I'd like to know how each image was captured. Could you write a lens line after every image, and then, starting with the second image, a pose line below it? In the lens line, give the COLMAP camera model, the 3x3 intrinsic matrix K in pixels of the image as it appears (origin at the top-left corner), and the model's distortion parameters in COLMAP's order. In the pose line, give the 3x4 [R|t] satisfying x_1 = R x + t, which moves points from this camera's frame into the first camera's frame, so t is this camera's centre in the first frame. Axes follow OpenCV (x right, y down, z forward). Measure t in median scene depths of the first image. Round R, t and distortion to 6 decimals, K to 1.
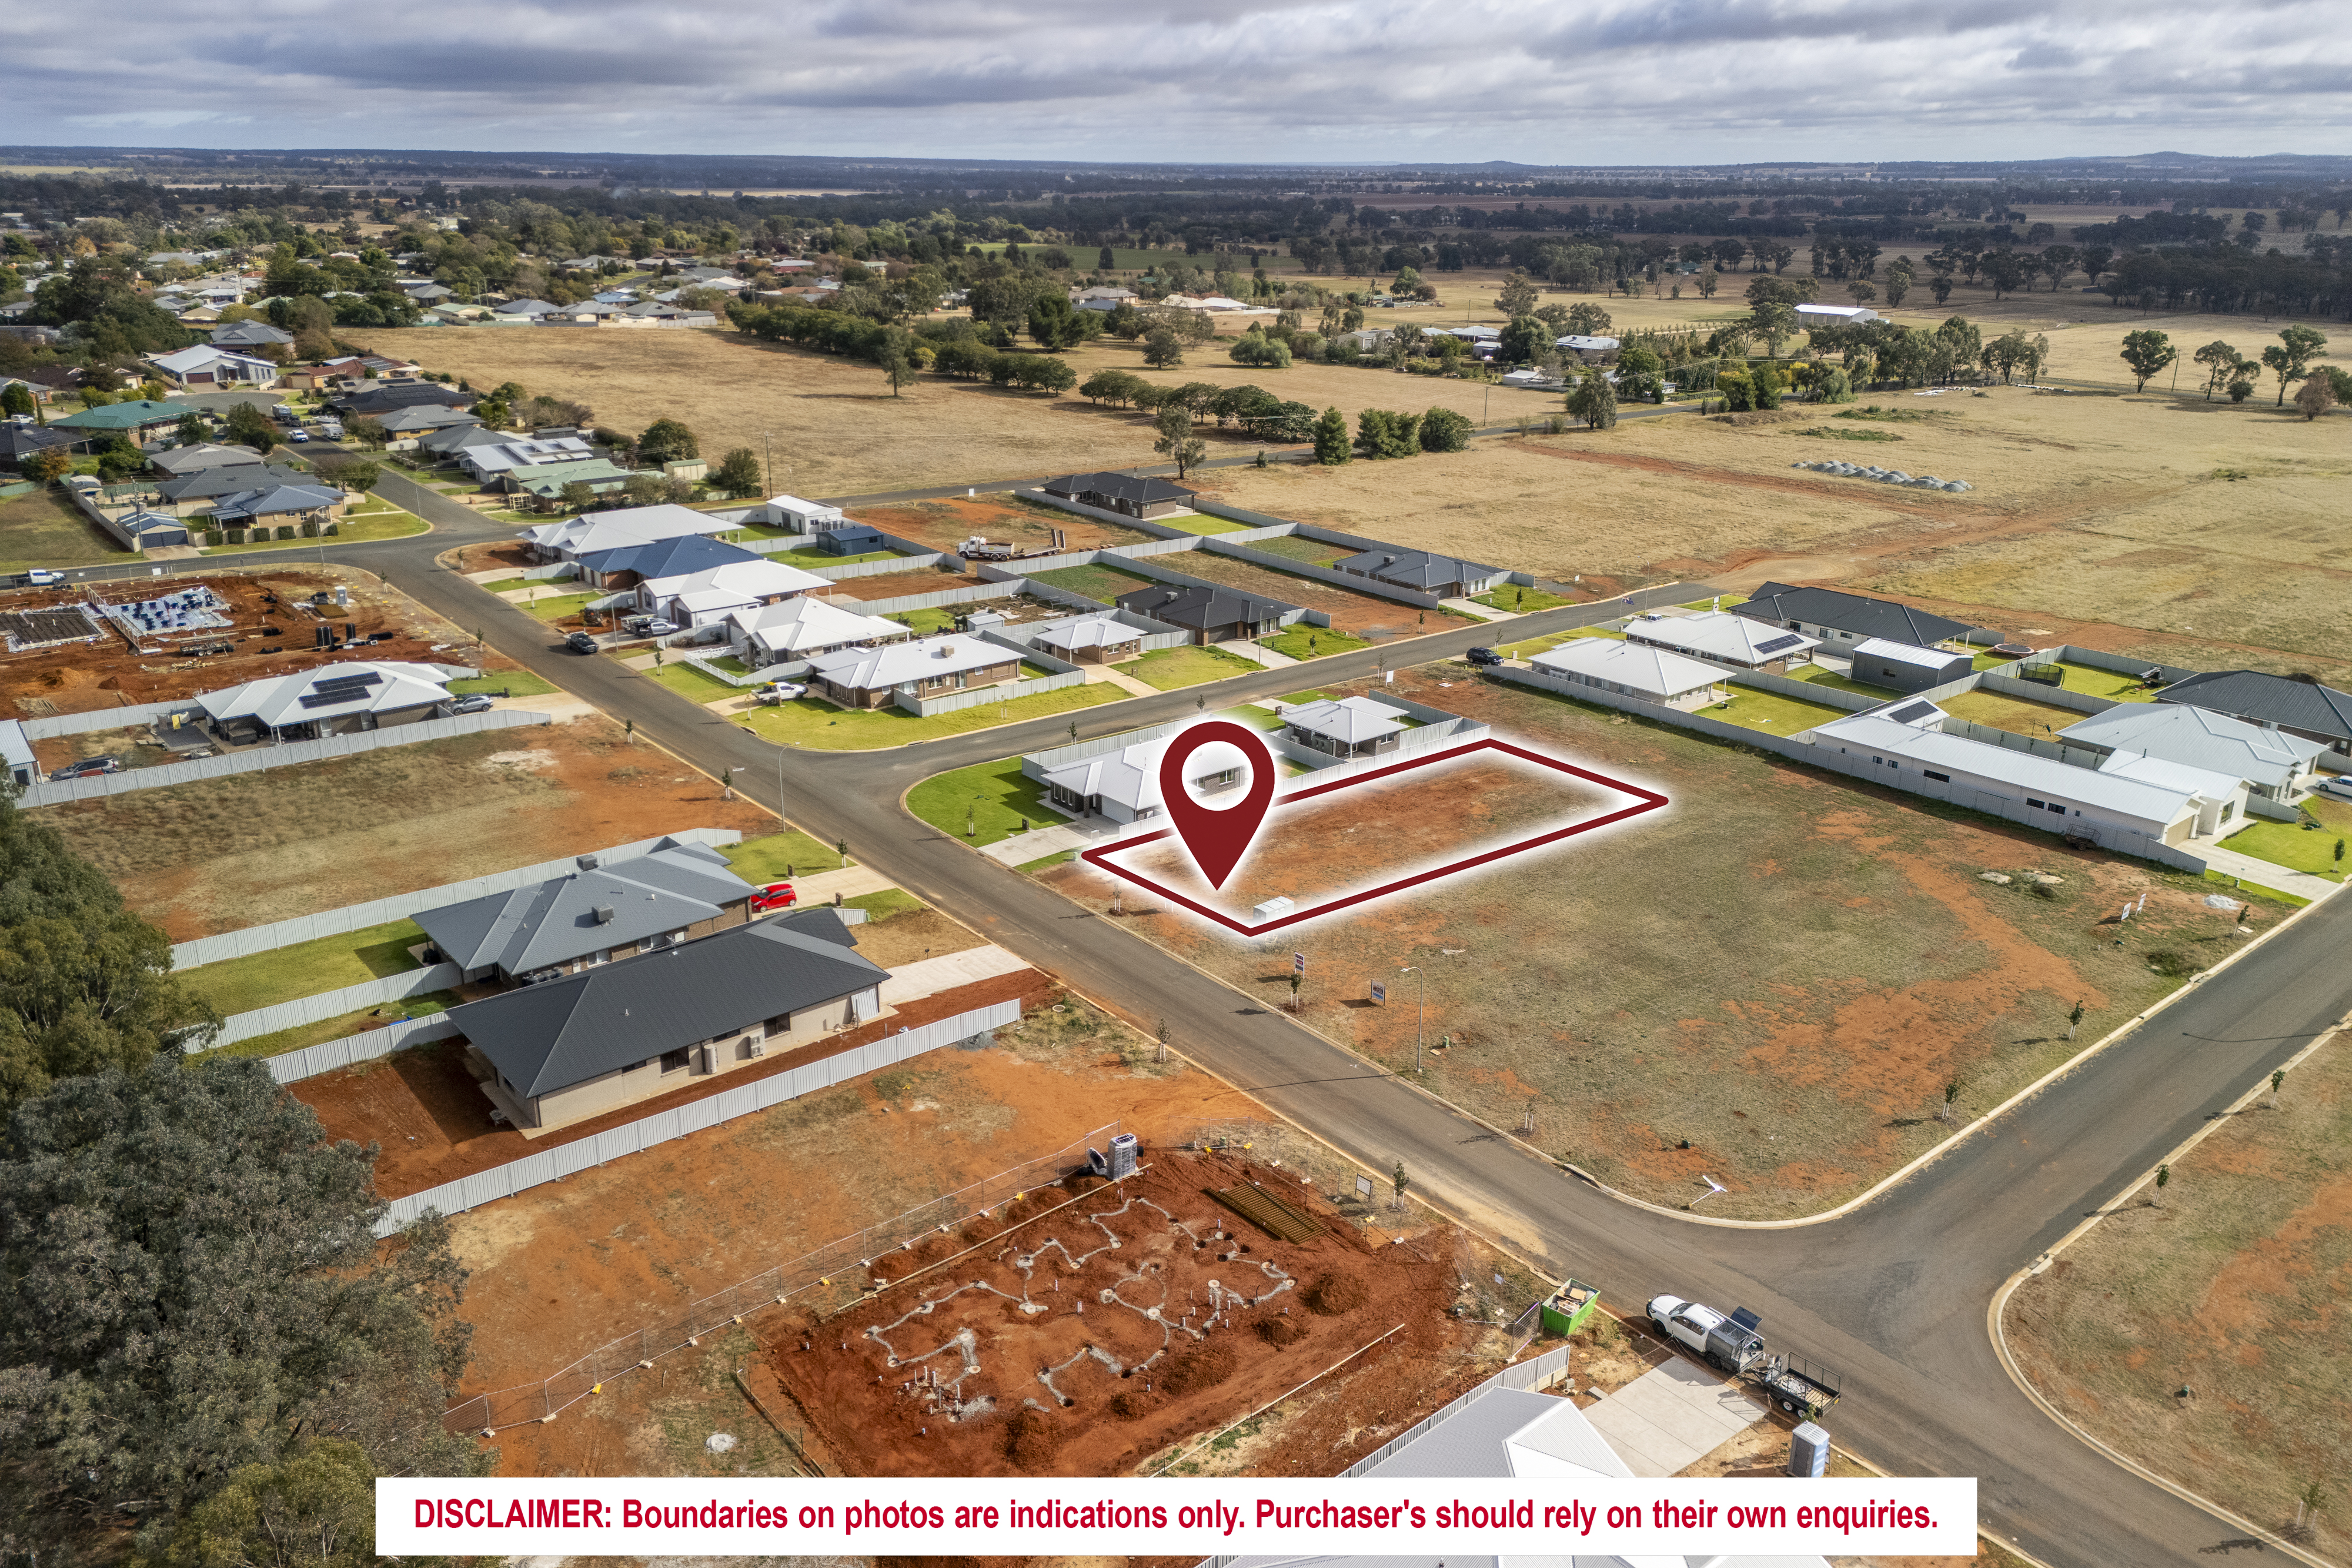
lens RADIAL K [[1696.7, 0, 1179.3], [0, 1696.7, 784.6], [0, 0, 1]] dist [0.090186, -0.082838]
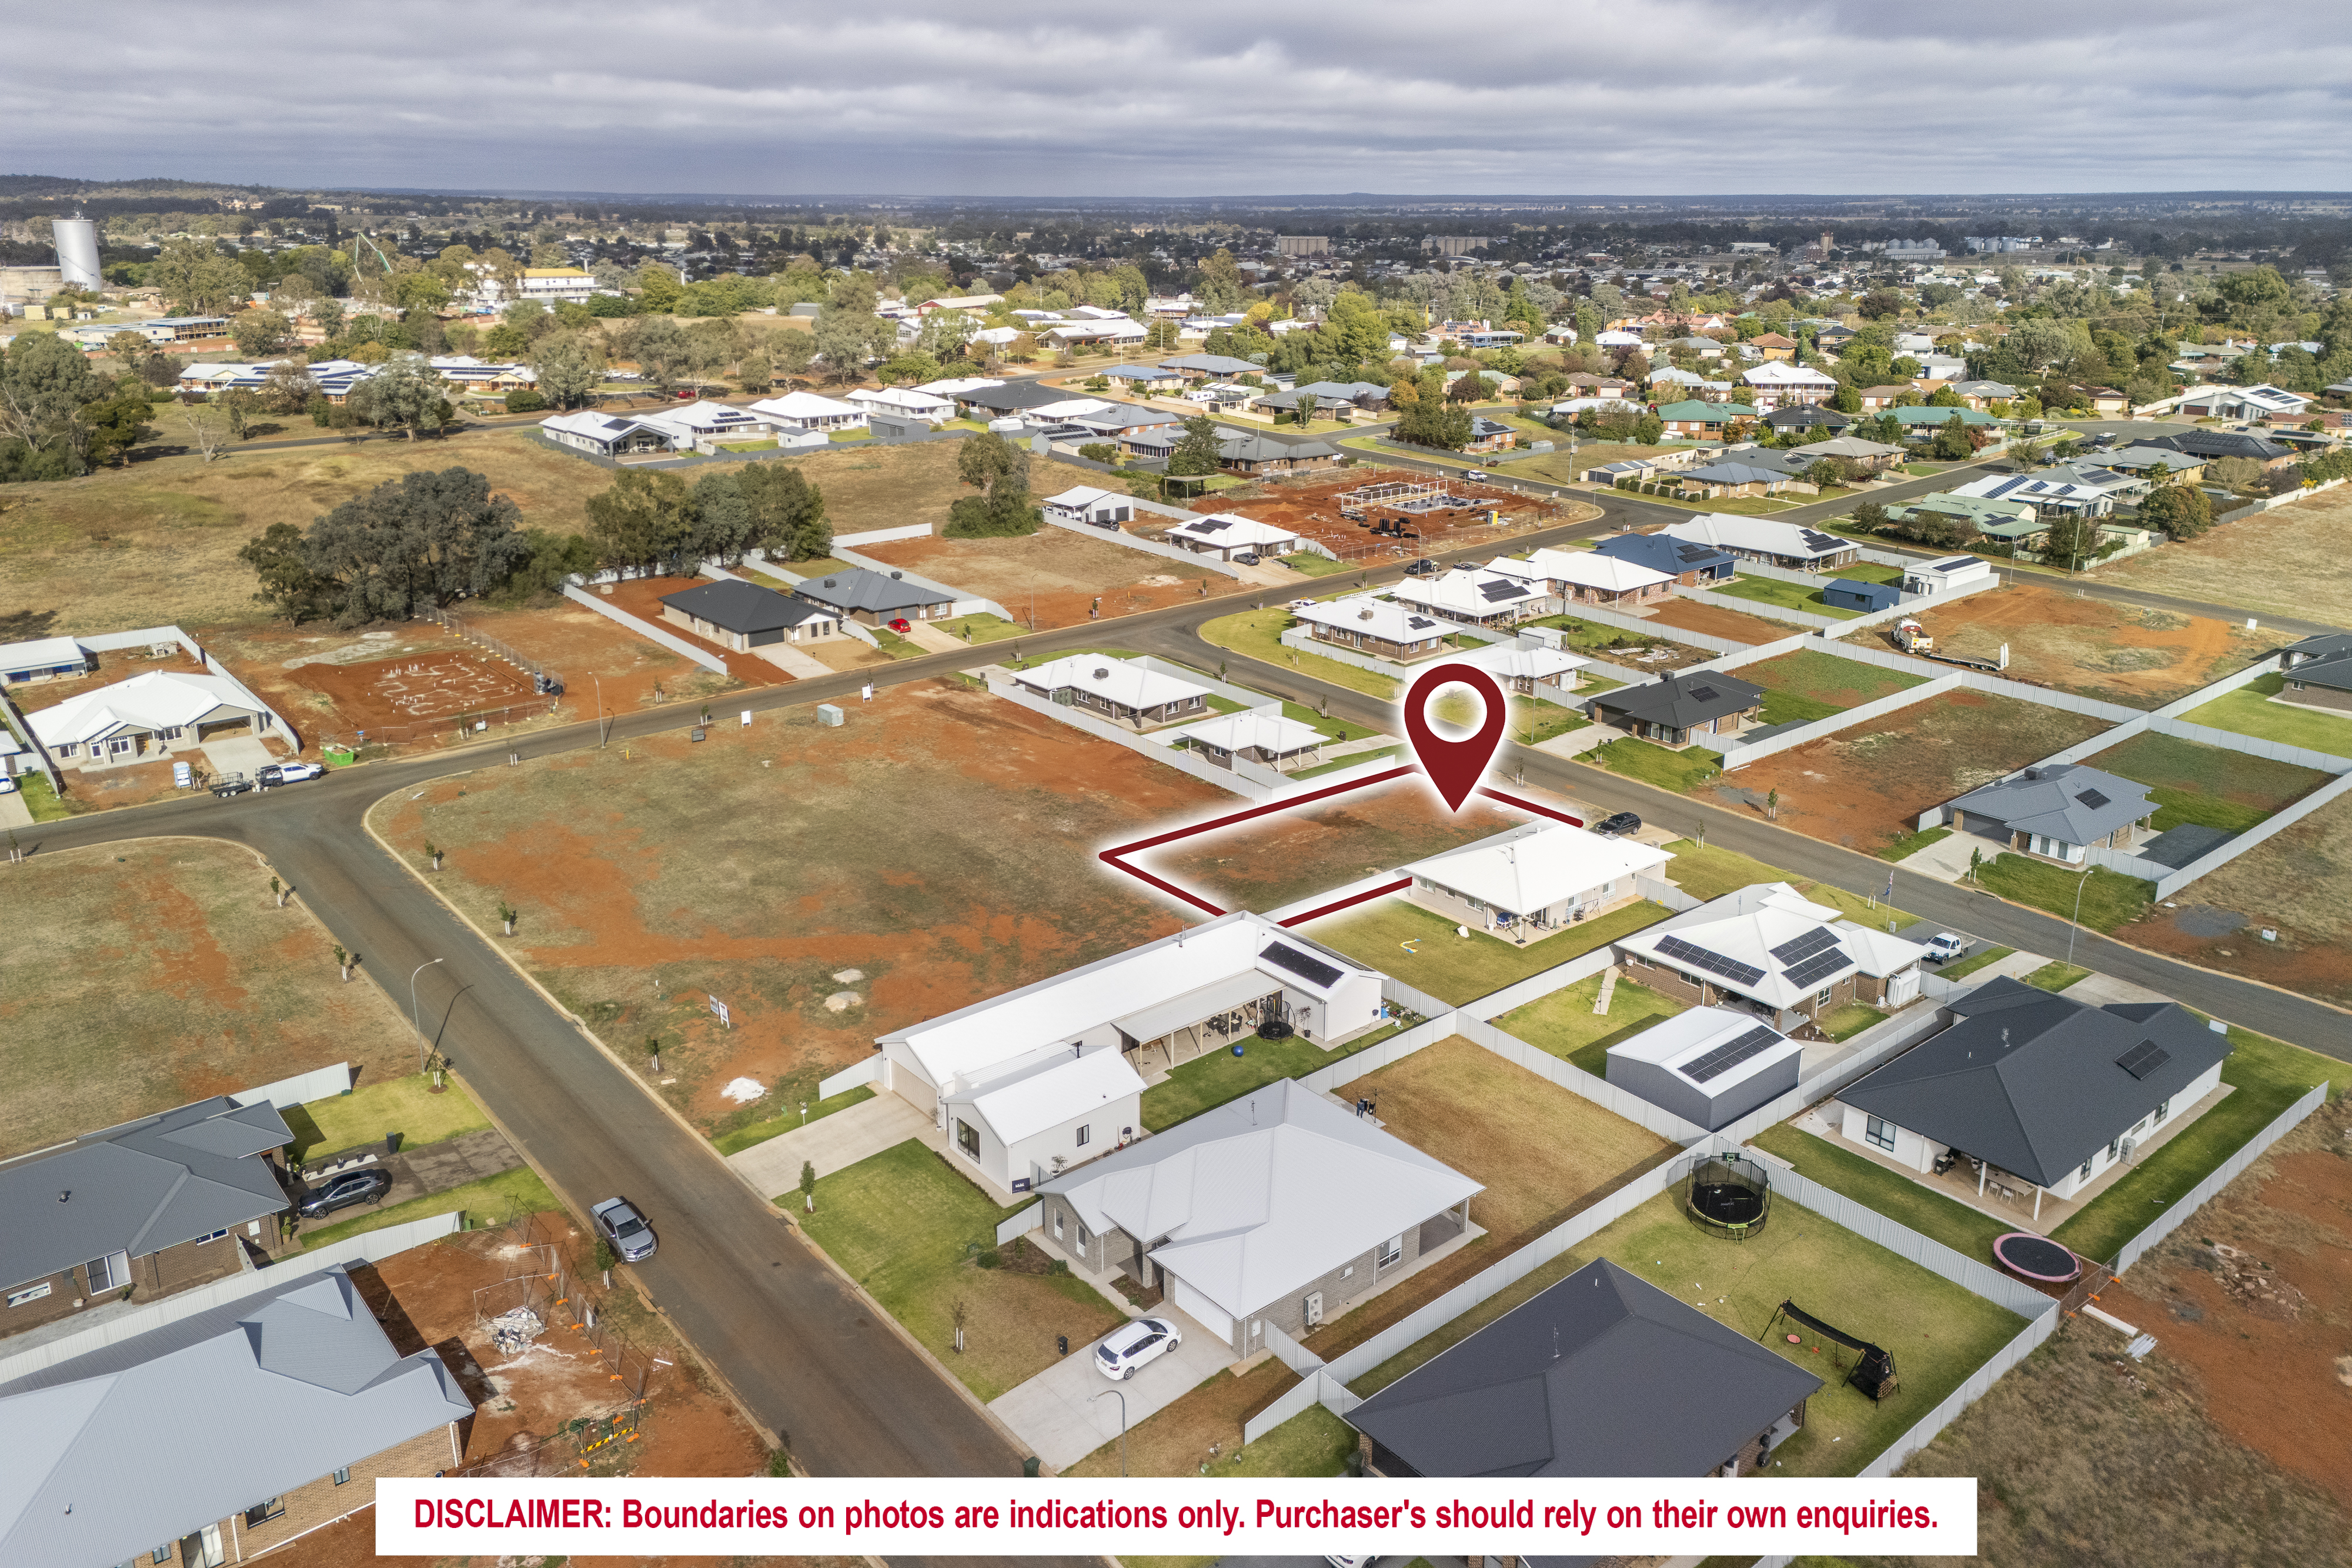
lens RADIAL K [[1716.4, 0, 1180.1], [0, 1716.4, 693.9], [0, 0, 1]] dist [0.090589, -0.087213]
pose [[-0.000161, 0.271727, -0.962374, 0.678491], [-0.345066, 0.903248, 0.255091, -0.192441], [0.938578, 0.332124, 0.093619, 0.536349]]
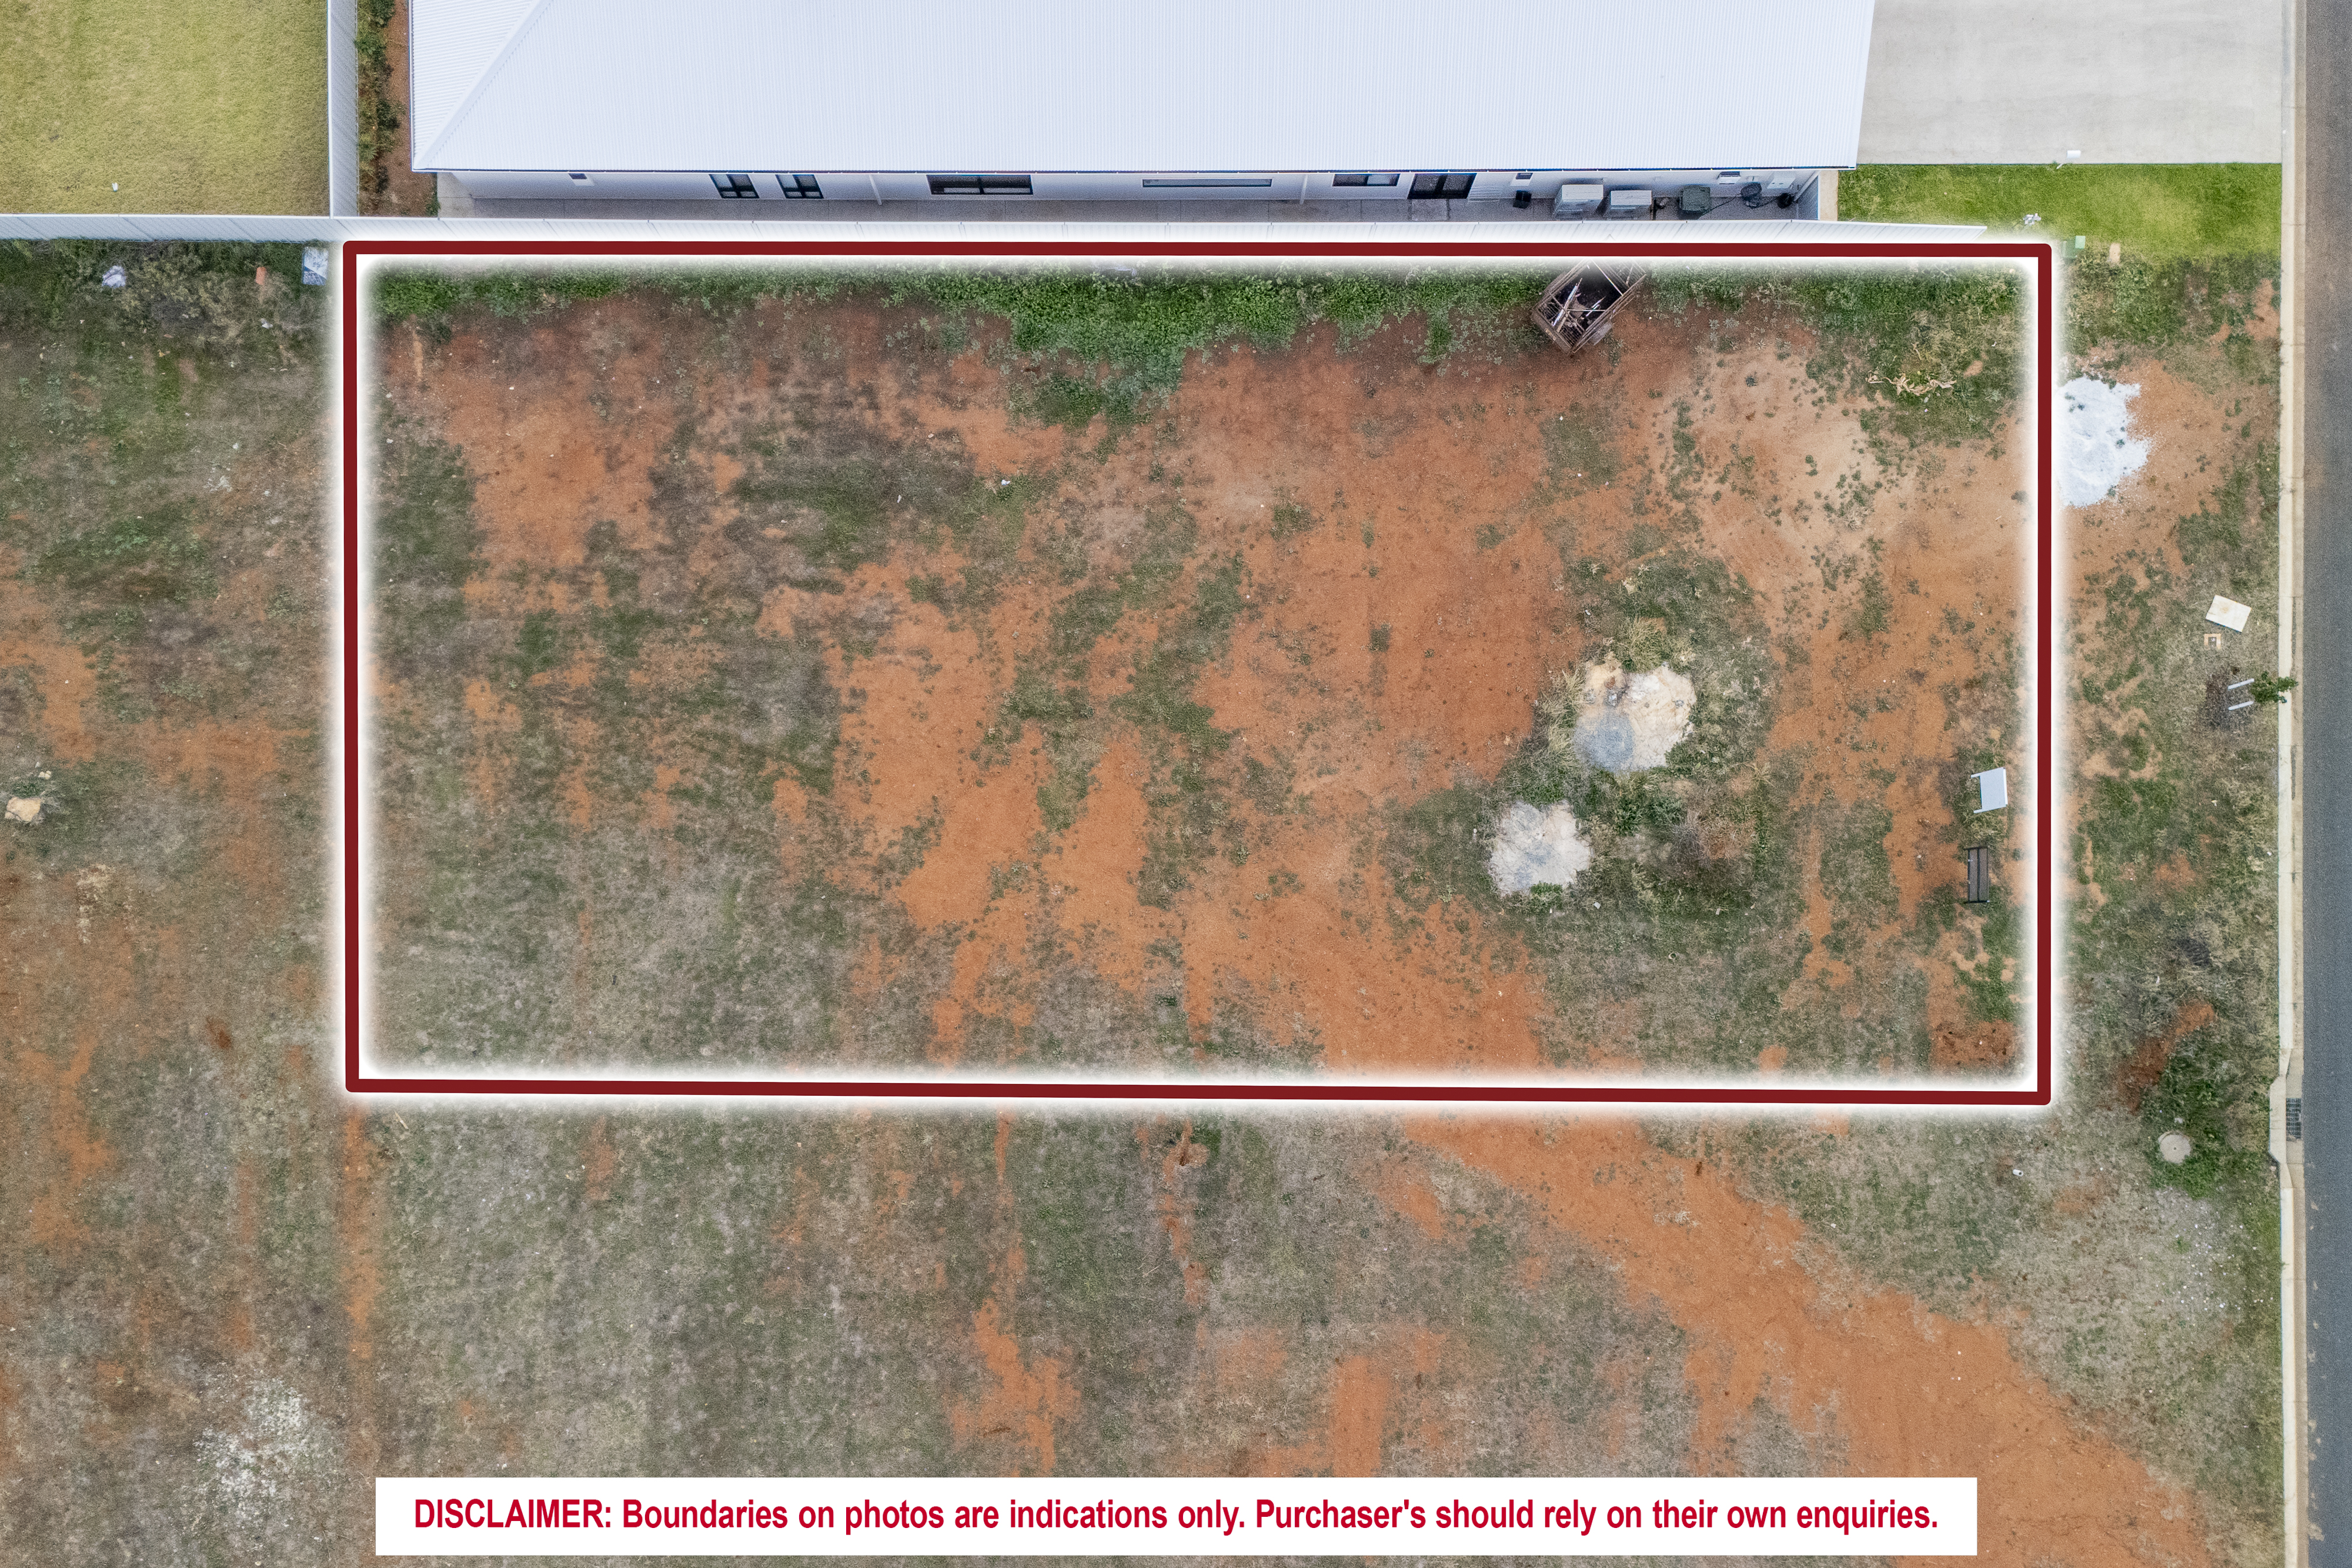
lens RADIAL K [[1704.4, 0, 1180.4], [0, 1704.4, 920.7], [0, 0, 1]] dist [0.064563, -0.049224]
pose [[0.645969, -0.763071, -0.021124, 0.225434], [0.272042, 0.204262, 0.940357, -0.121547], [-0.713244, -0.613188, 0.339534, 0.488478]]
